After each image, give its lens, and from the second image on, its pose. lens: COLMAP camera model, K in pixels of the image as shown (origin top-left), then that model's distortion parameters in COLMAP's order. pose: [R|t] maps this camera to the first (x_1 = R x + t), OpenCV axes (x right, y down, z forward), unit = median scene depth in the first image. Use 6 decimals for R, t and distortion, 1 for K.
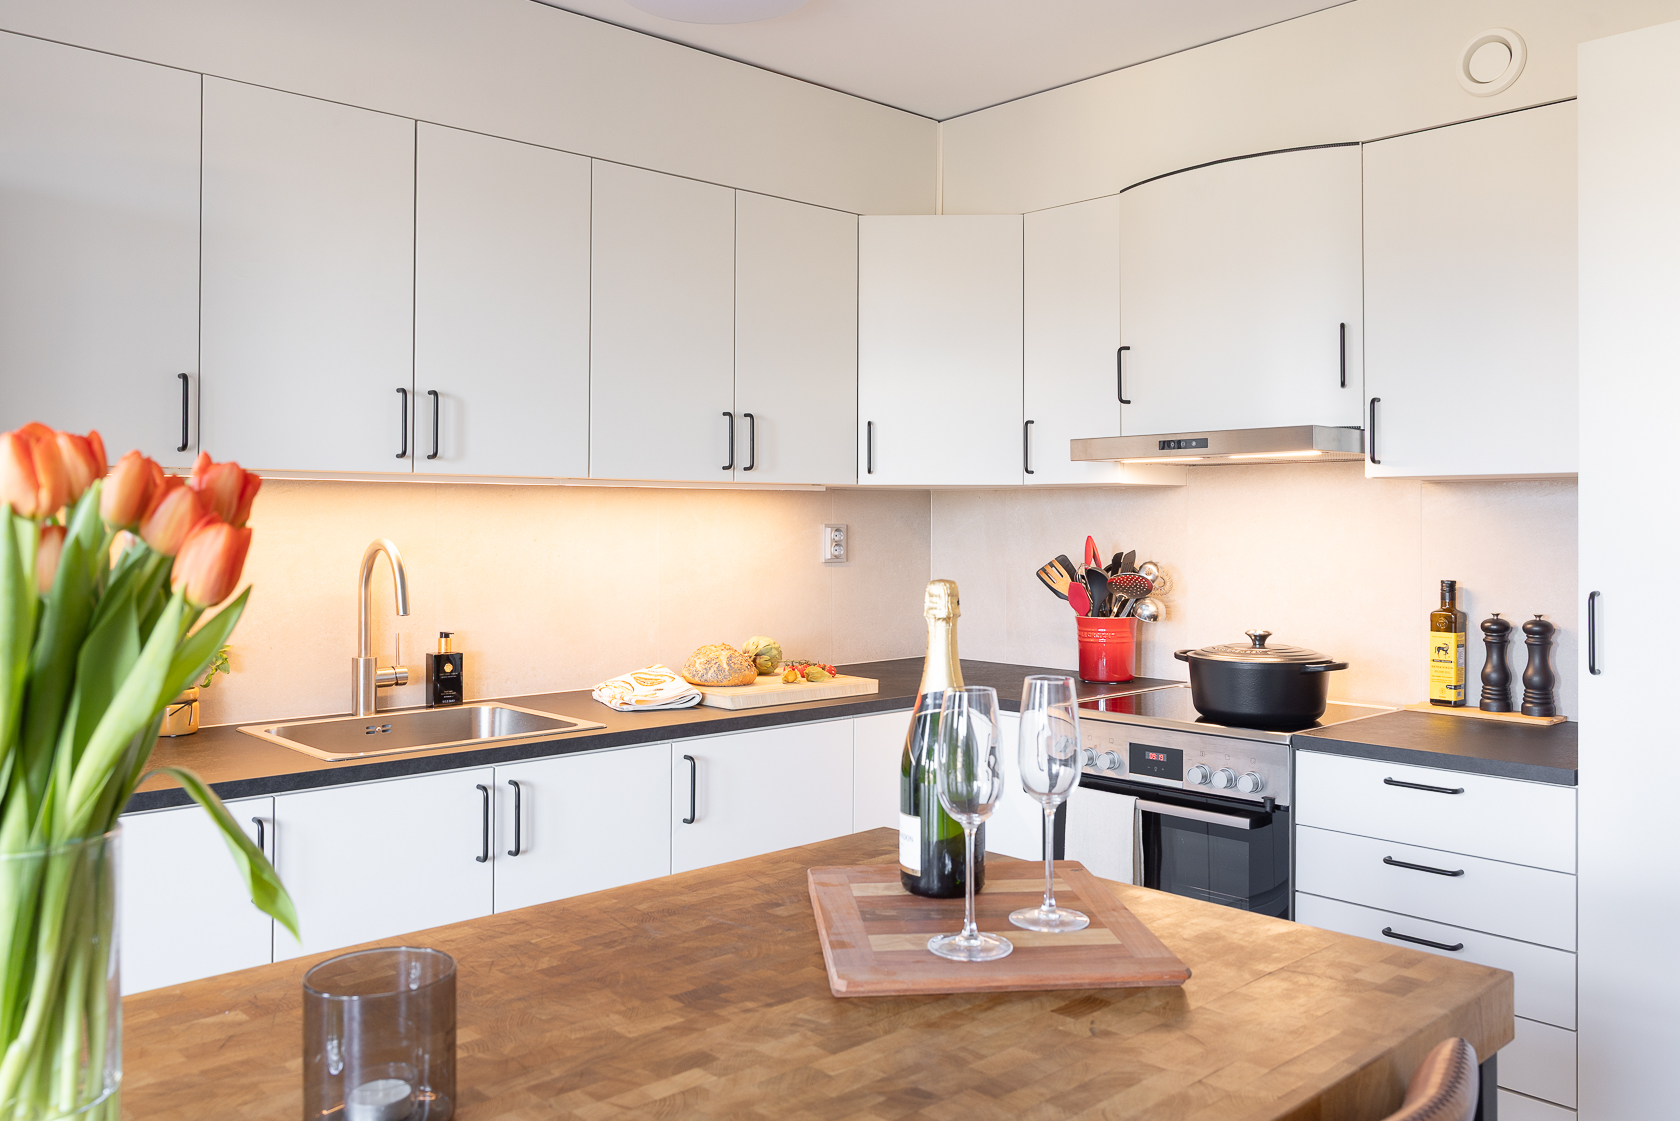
lens RADIAL K [[1350.8, 0, 845.5], [0, 1350.8, 509.0], [0, 0, 1]] dist [-0.010798, -0.000944]
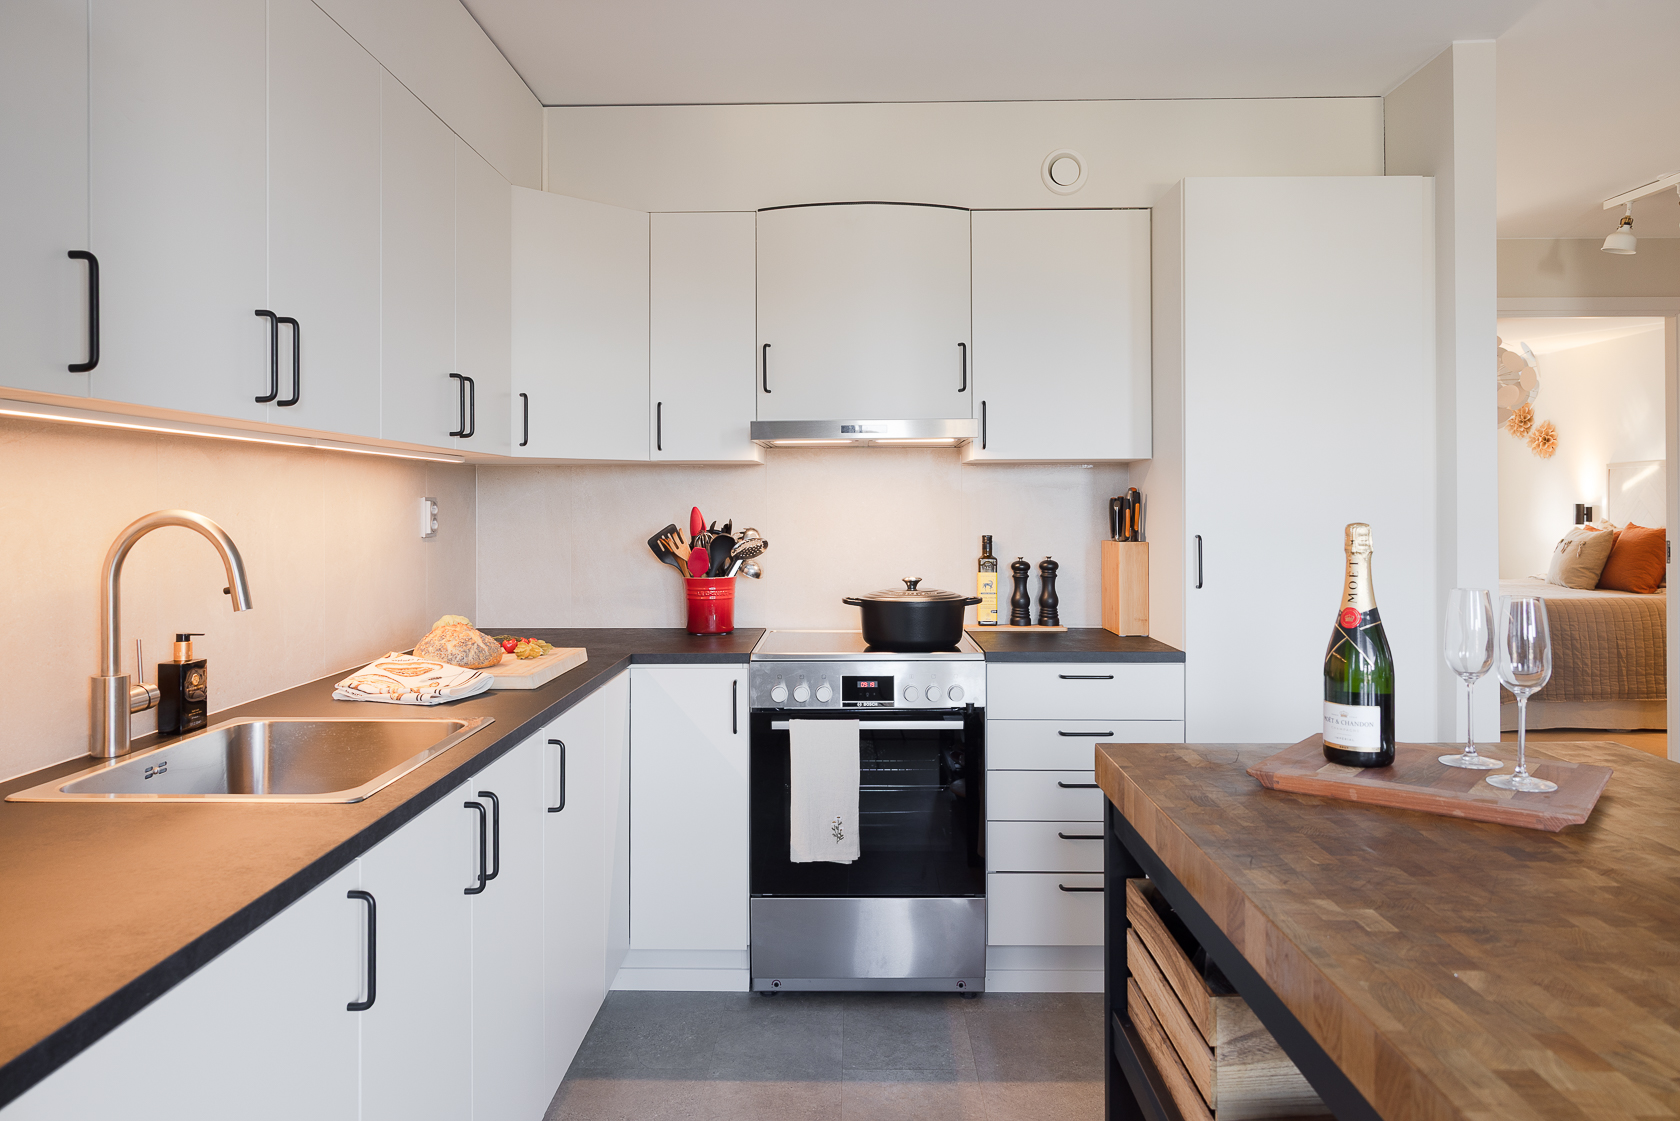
lens RADIAL K [[1152.1, 0, 838.5], [0, 1152.1, 501.5], [0, 0, 1]] dist [-0.001625, 0.000625]
pose [[0.697507, -0.003065, 0.716571, -0.527812], [-0.000366, 0.999989, 0.004633, 0.013604], [-0.716578, -0.003495, 0.697498, 0.291717]]
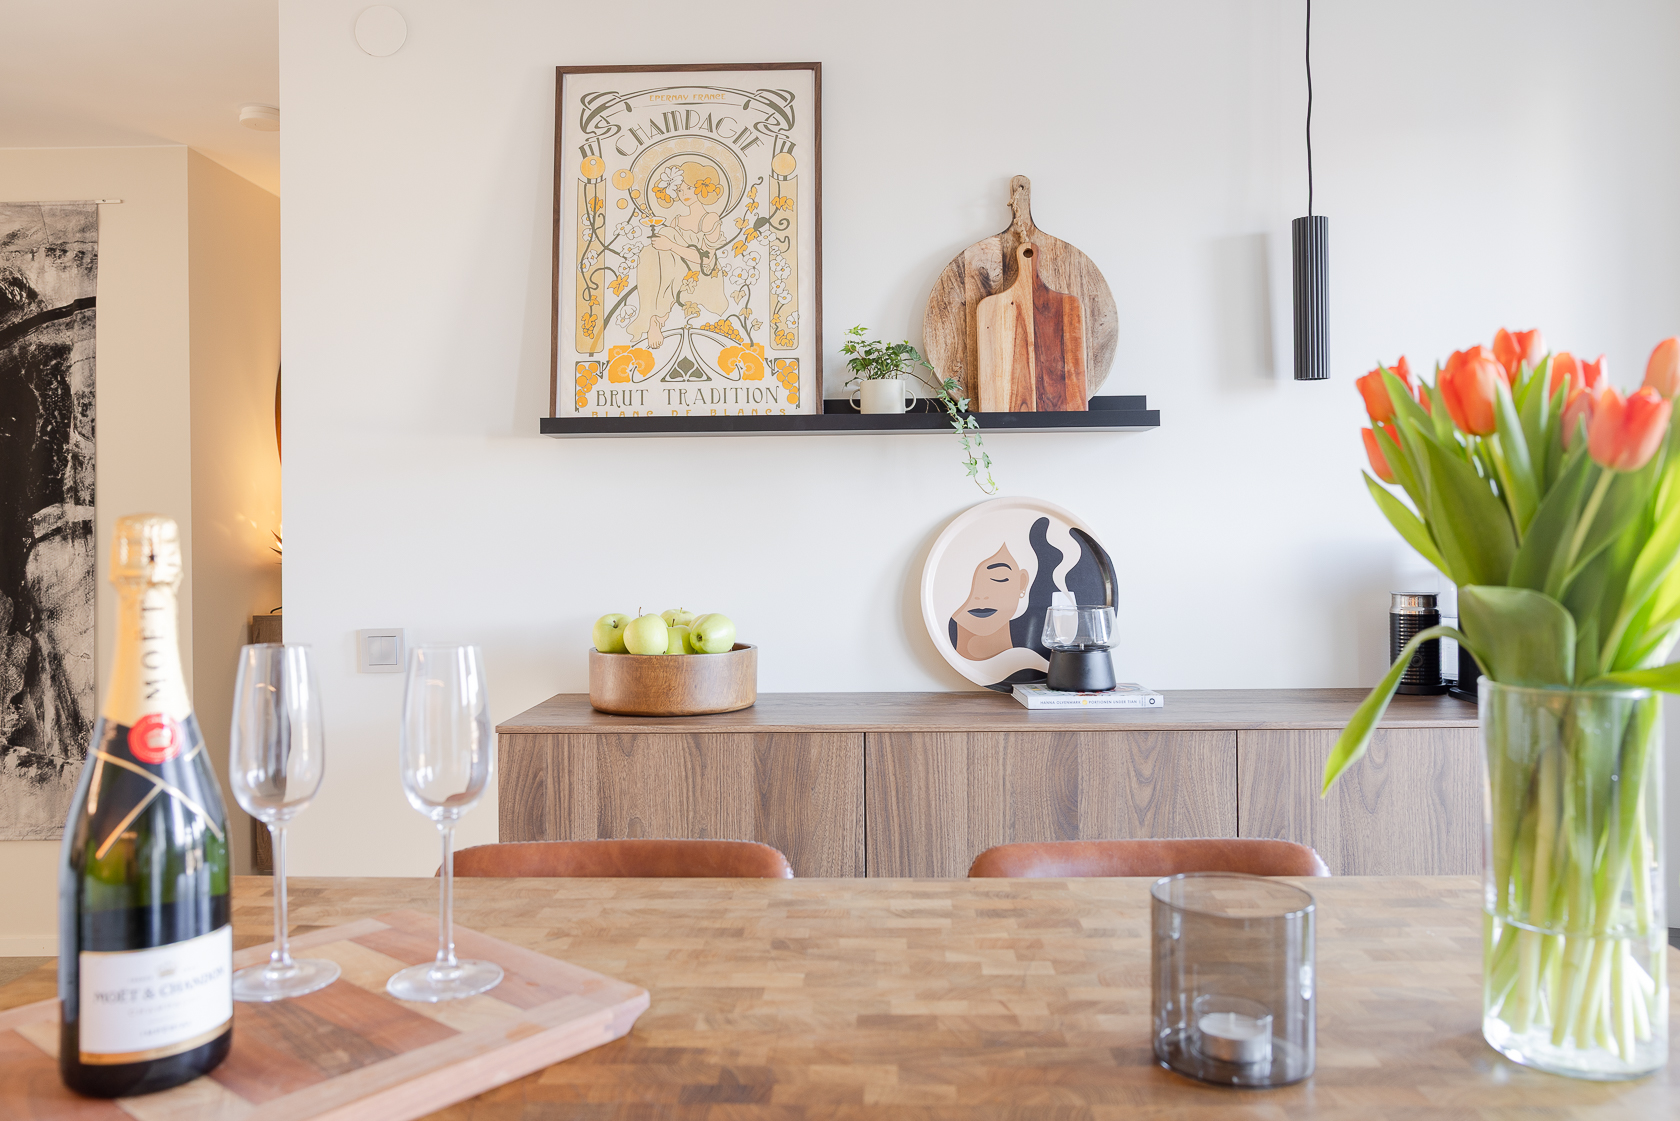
lens RADIAL K [[1257.9, 0, 843.7], [0, 1257.9, 524.5], [0, 0, 1]] dist [-0.009885, 0.002167]
pose [[-0.707407, 0.010372, 0.706731, -0.246306], [0.004310, 0.999937, -0.010361, 0.031439], [-0.706794, -0.004283, -0.707407, 0.576607]]
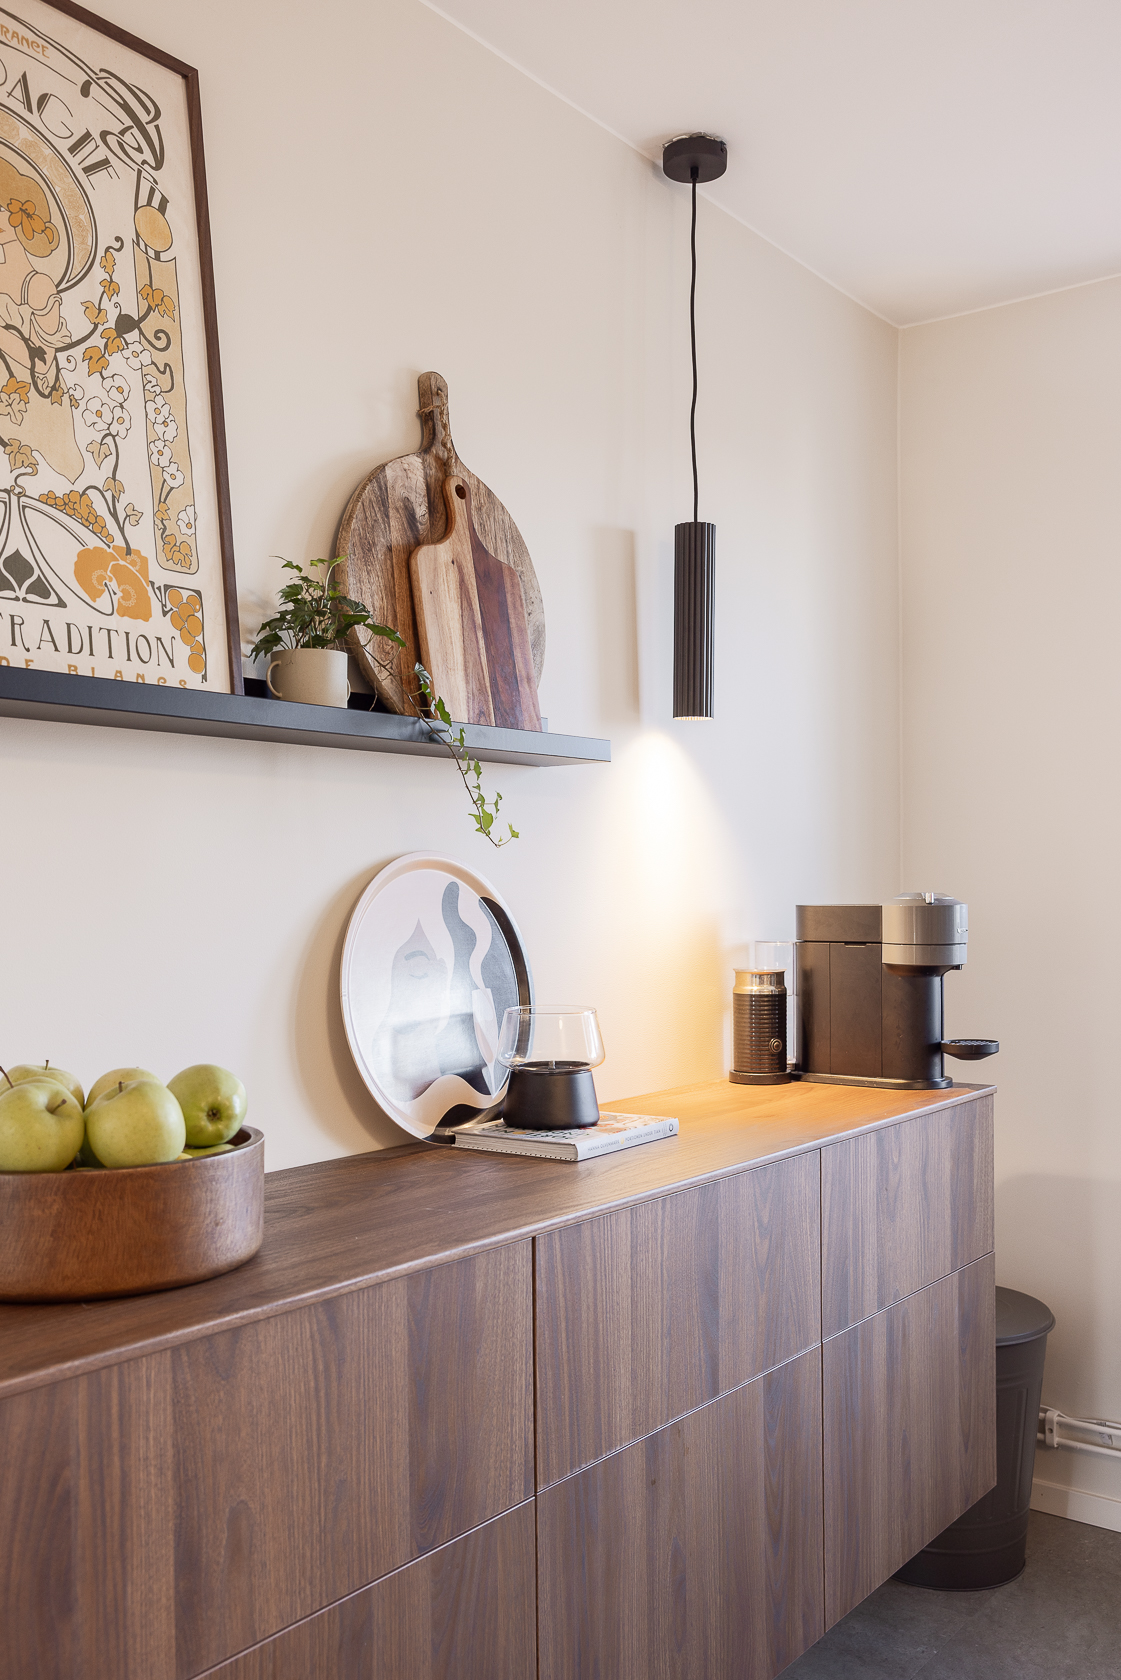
lens RADIAL K [[1488.4, 0, 562.5], [0, 1488.4, 897.9], [0, 0, 1]] dist [-0.002760, 0.008035]
pose [[-0.987513, 0.008567, -0.157307, 0.327794], [0.008585, 0.999963, 0.000569, 0.025664], [0.157306, -0.000789, -0.987550, 0.568791]]
